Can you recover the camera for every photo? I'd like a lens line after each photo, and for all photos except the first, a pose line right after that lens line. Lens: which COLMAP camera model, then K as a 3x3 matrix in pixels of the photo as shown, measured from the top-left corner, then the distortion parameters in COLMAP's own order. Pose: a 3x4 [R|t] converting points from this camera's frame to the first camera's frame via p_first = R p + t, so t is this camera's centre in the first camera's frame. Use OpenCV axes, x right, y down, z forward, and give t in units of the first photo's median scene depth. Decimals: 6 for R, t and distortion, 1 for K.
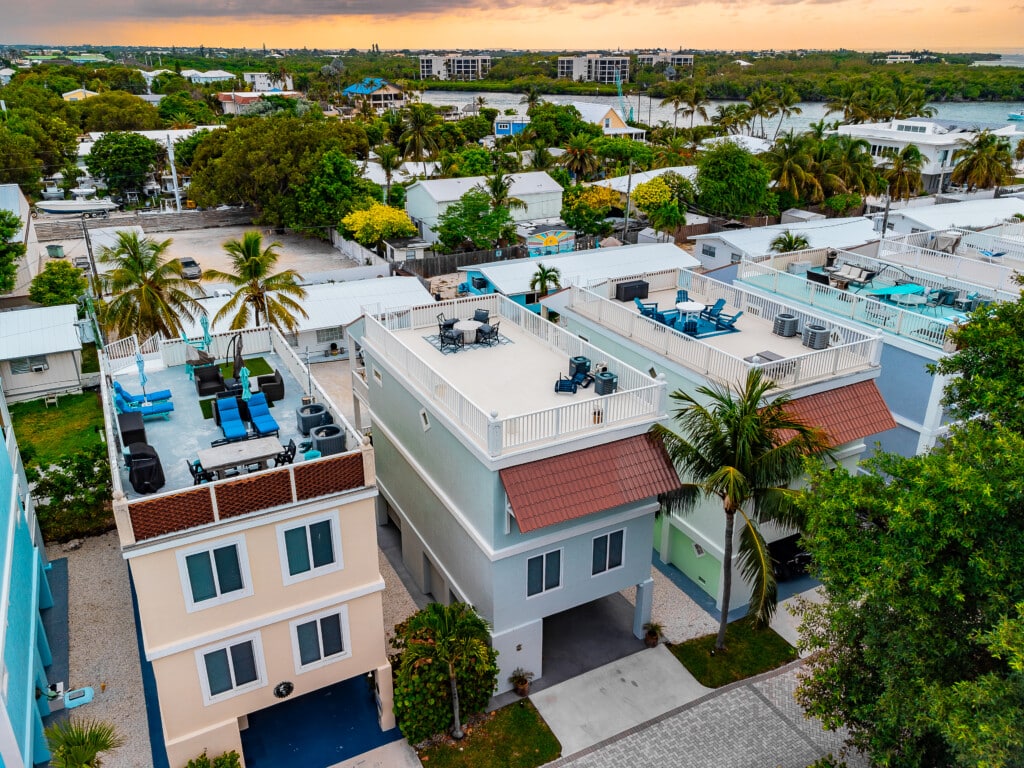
lens RADIAL K [[802.0, 0, 512.0], [0, 802.0, 384.0], [0, 0, 1]] dist [0.028035, -0.001991]
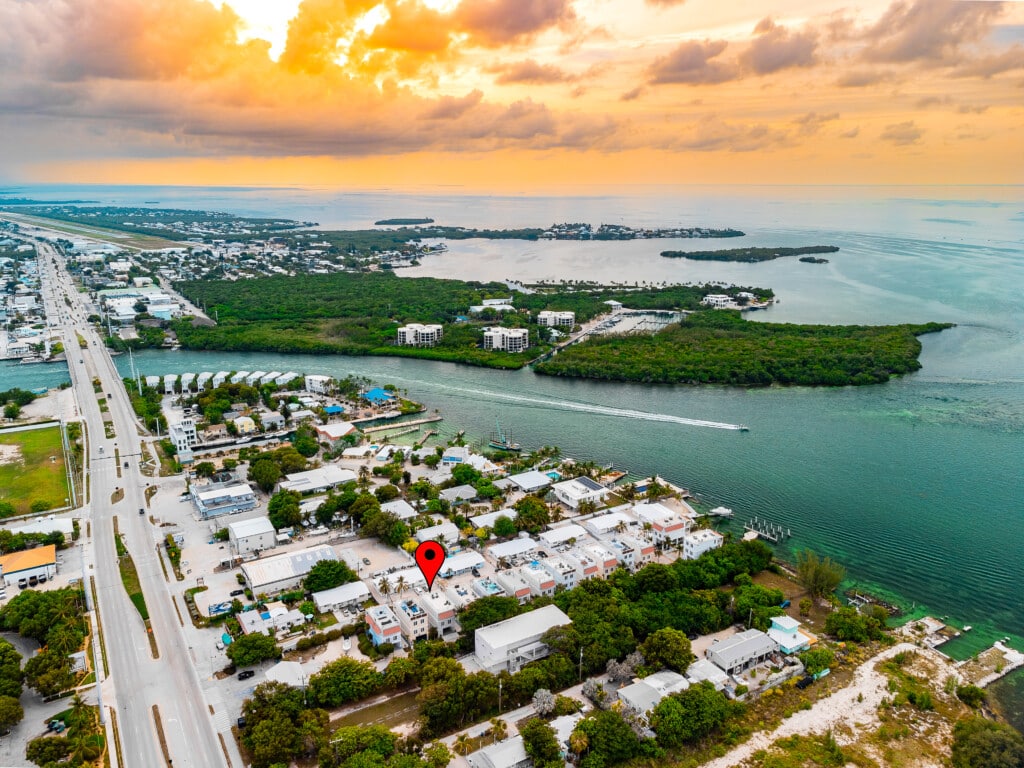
lens RADIAL K [[769.0, 0, 512.0], [0, 769.0, 384.0], [0, 0, 1]] dist [0.033869, -0.004694]
pose [[0.998222, -0.009289, 0.058875, 0.375664], [0.017450, 0.990045, -0.139664, -1.428523], [-0.056991, 0.140443, 0.988447, -9.371330]]
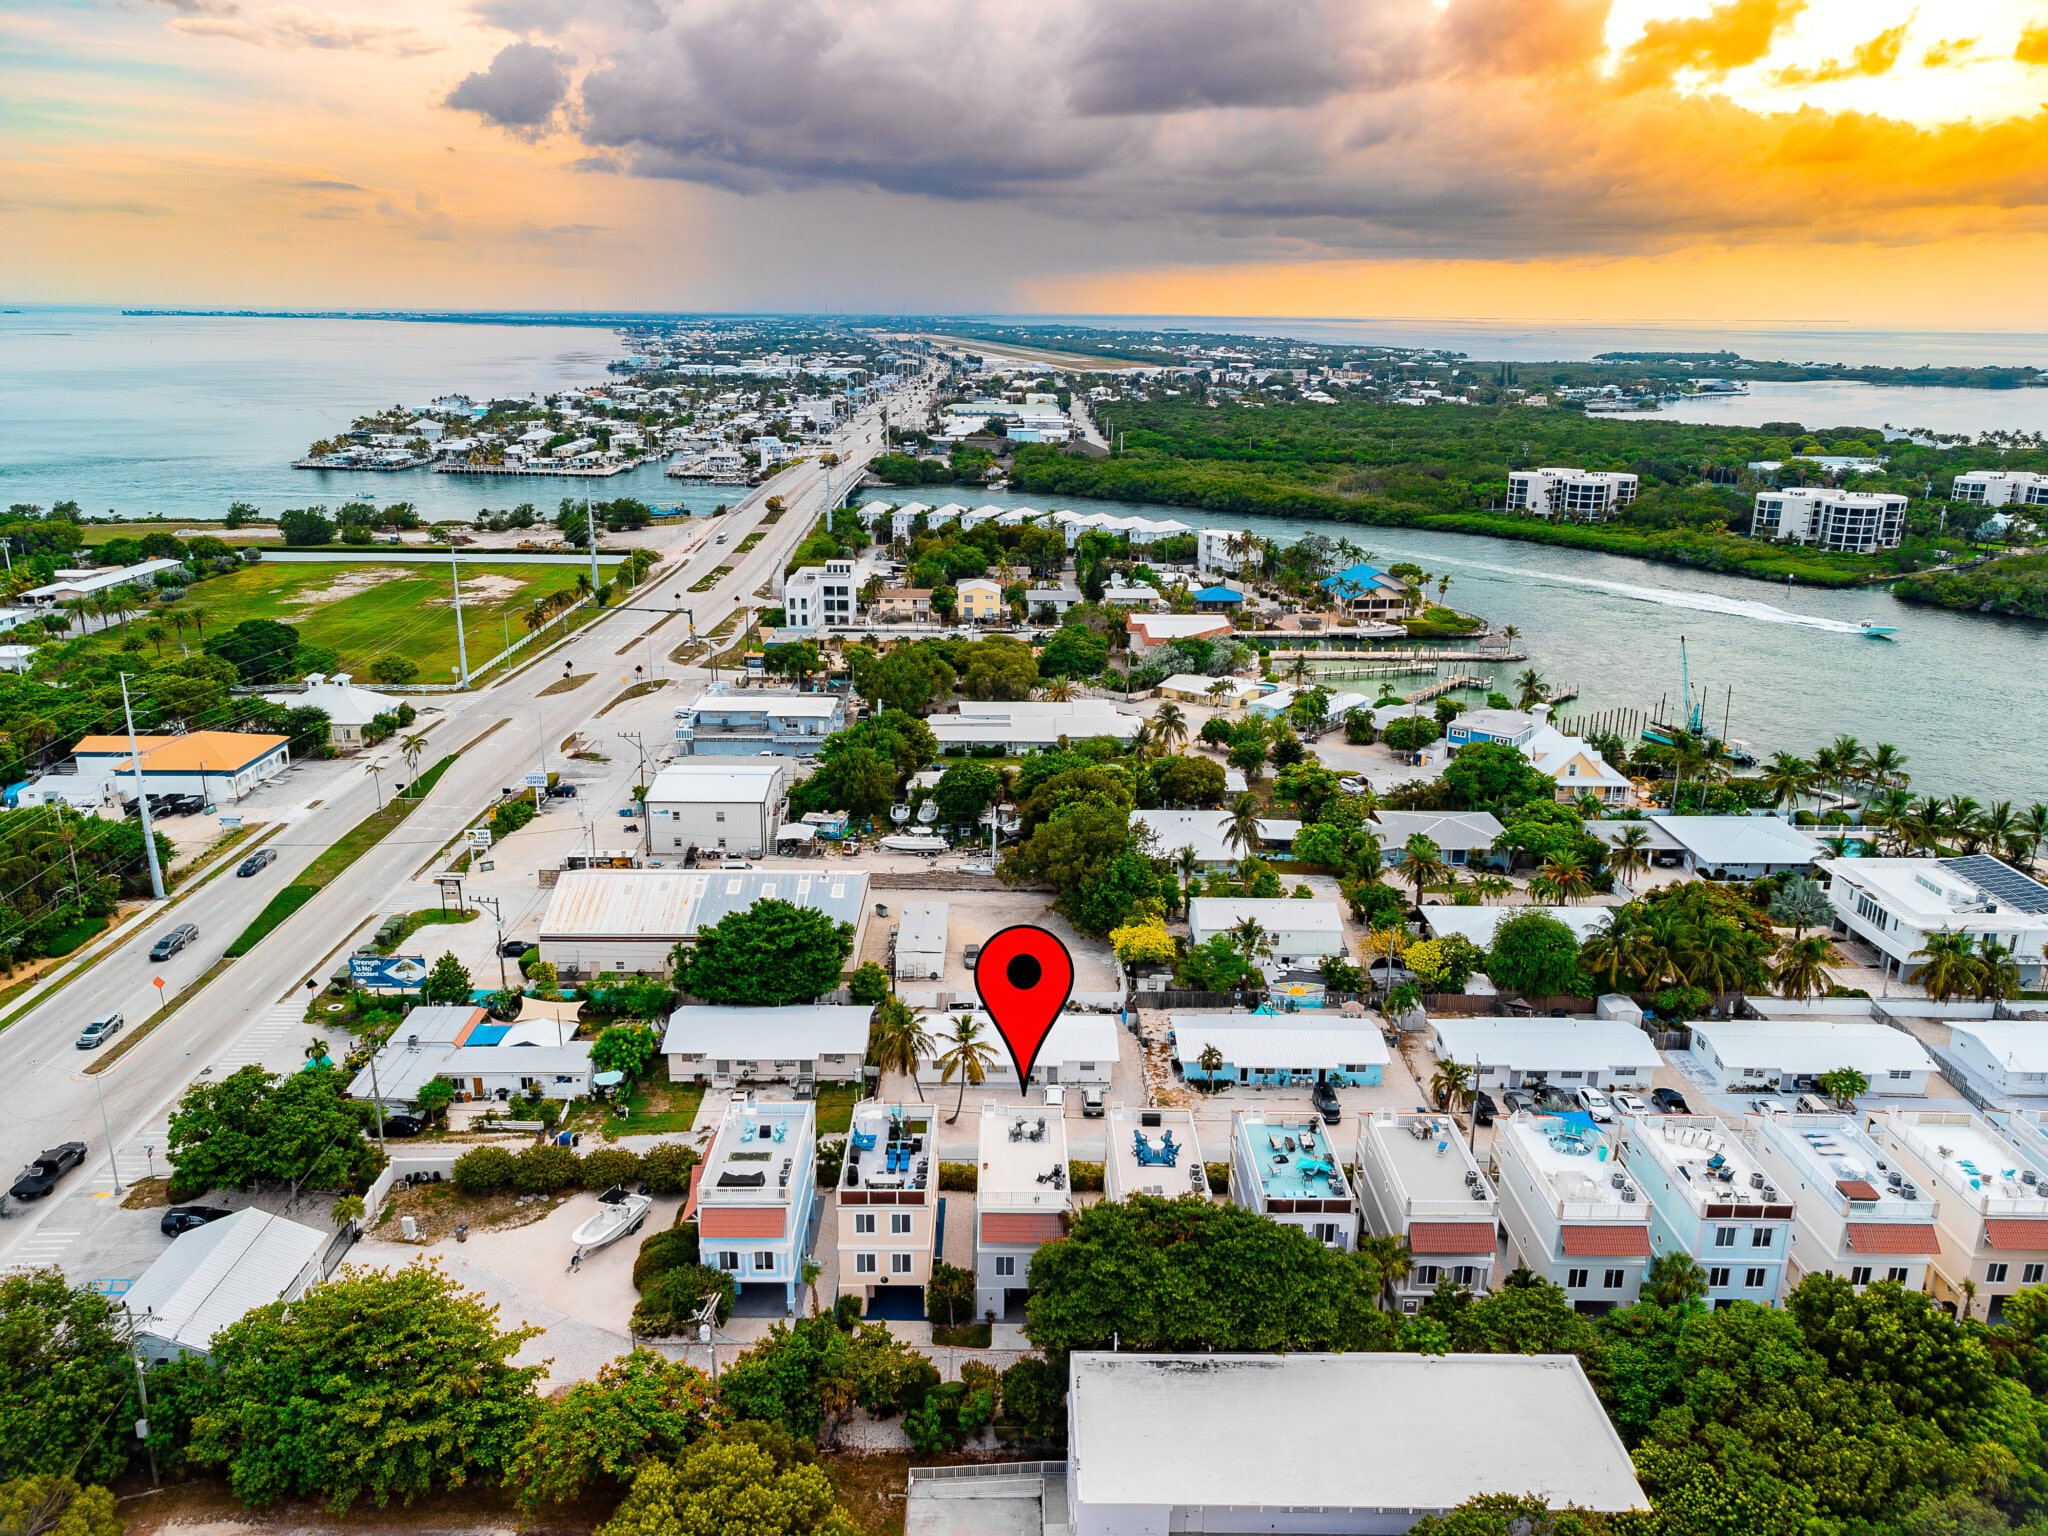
lens RADIAL K [[1538.0, 0, 1024.0], [0, 1538.0, 768.0], [0, 0, 1]] dist [0.033869, -0.004694]
pose [[0.890152, 0.144084, -0.432285, 1.700714], [-0.190182, 0.979587, -0.065115, -0.821981], [0.414079, 0.140175, 0.899383, -2.917041]]
